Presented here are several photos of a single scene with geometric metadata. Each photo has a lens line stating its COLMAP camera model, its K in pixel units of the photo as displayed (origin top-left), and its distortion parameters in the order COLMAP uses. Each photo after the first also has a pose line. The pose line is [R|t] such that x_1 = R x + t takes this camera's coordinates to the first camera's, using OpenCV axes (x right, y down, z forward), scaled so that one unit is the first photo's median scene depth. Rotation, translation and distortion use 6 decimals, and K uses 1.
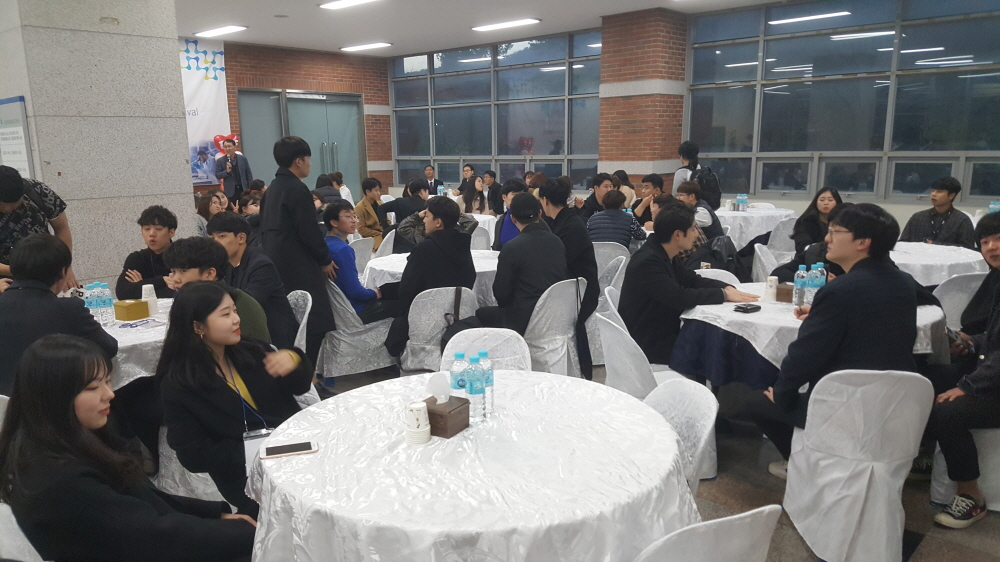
lens RADIAL K [[724.3, 0, 500.0], [0, 724.3, 281.0], [0, 0, 1]] dist [0.002354, 0.000711]
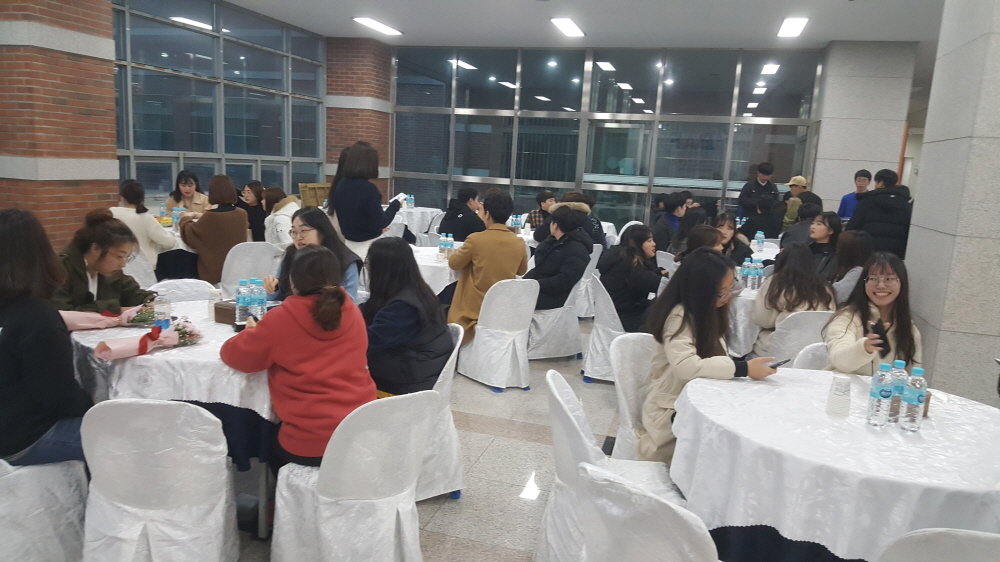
lens RADIAL K [[724.3, 0, 500.0], [0, 724.3, 281.0], [0, 0, 1]] dist [0.002354, 0.000711]
pose [[-0.392890, -0.153992, 0.906600, -0.561312], [0.113841, 0.970151, 0.214121, -0.157772], [-0.912512, 0.187334, -0.363632, 0.928801]]
